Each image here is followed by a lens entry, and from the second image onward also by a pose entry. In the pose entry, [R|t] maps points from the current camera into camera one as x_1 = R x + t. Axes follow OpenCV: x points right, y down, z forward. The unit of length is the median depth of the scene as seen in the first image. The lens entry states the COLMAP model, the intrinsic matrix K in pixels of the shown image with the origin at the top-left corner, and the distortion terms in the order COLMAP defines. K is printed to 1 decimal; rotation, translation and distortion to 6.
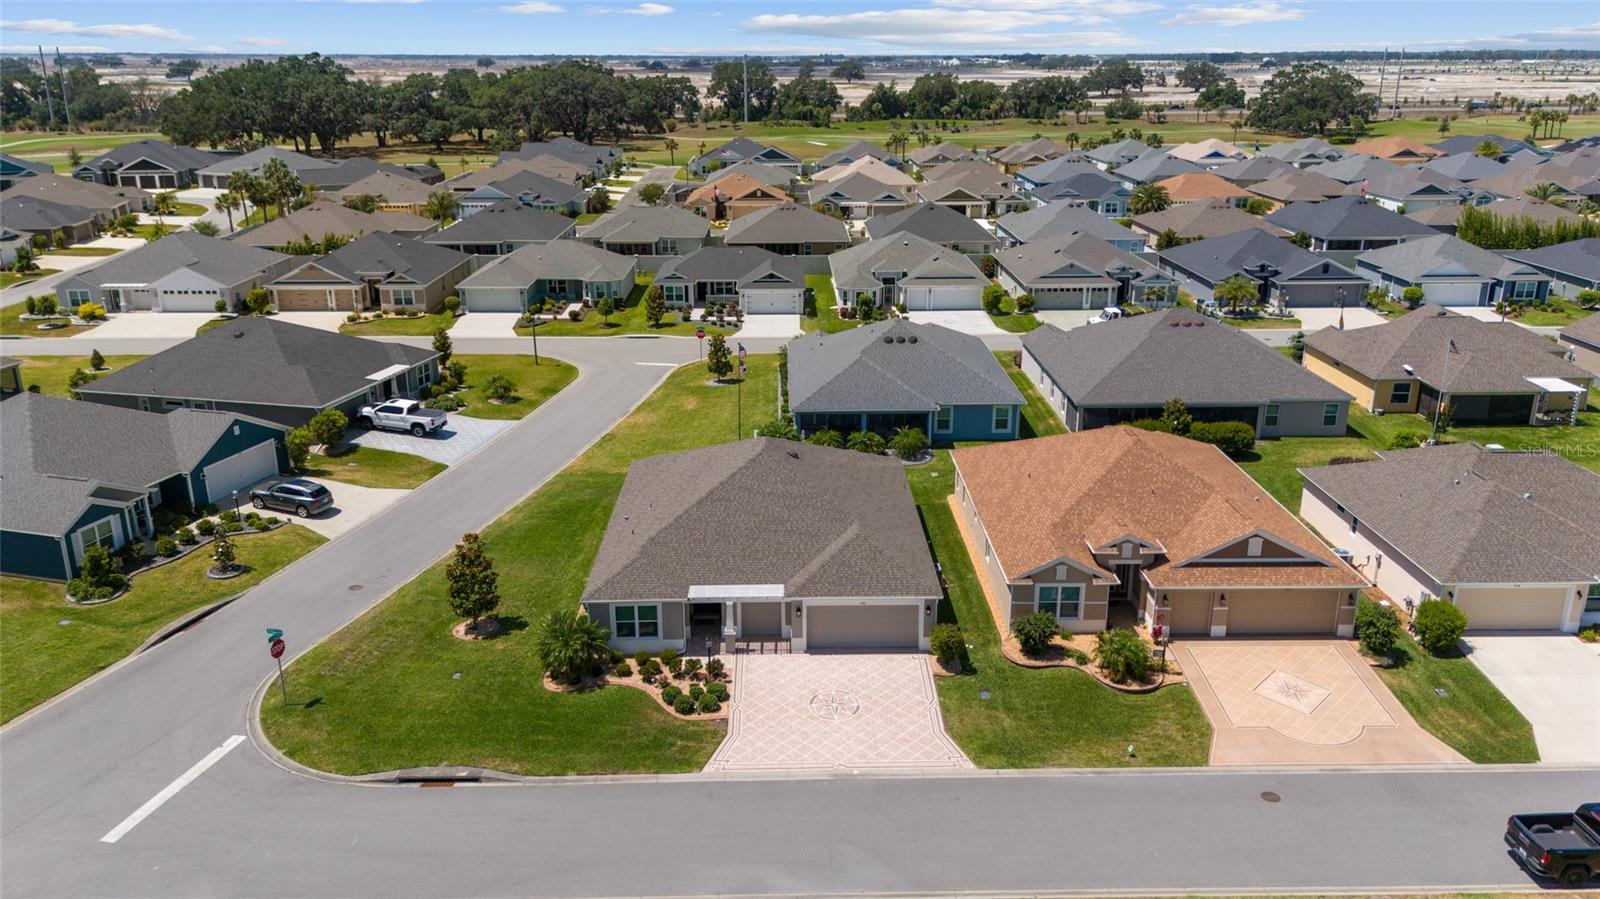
lens RADIAL K [[1202.4, 0, 804.6], [0, 1202.4, 444.6], [0, 0, 1]] dist [0.117037, -0.173106]
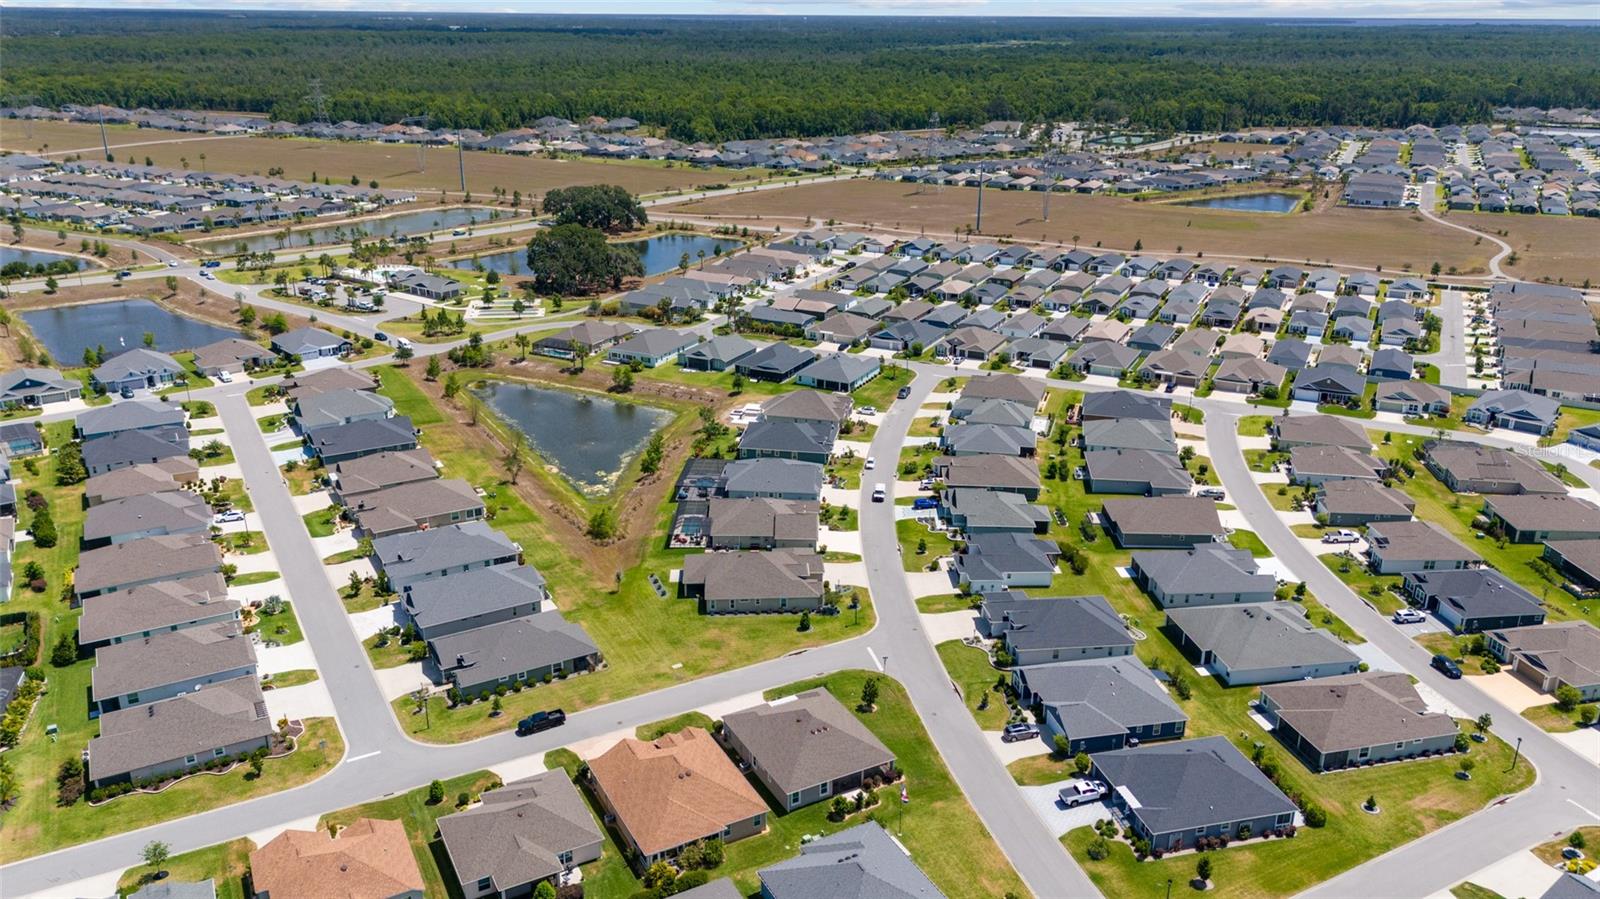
lens RADIAL K [[1193.7, 0, 803.9], [0, 1193.7, 453.7], [0, 0, 1]] dist [0.084094, -0.099654]
pose [[-0.886773, 0.151139, -0.436796, 1.132368], [-0.150341, 0.799318, 0.581797, -2.162077], [0.437072, 0.581590, -0.686091, 2.732923]]
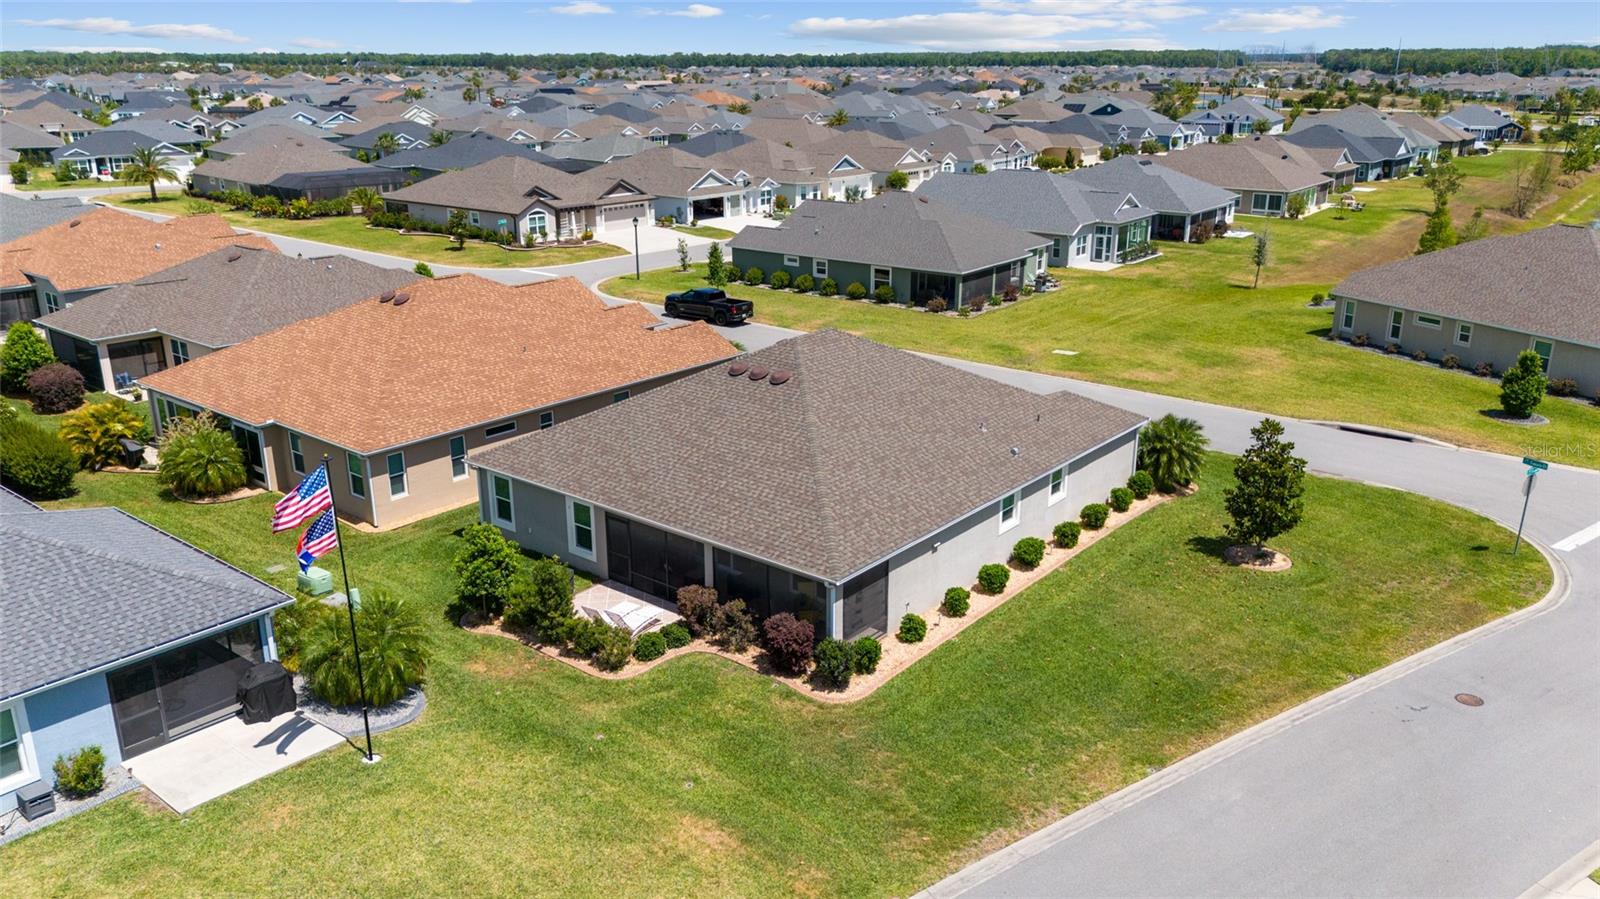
lens RADIAL K [[1193.7, 0, 803.9], [0, 1193.7, 453.7], [0, 0, 1]] dist [0.084094, -0.099654]
pose [[-0.763922, -0.204342, 0.612101, -0.509435], [0.195224, 0.830909, 0.521035, -0.332715], [-0.615070, 0.517527, -0.594857, 1.625739]]
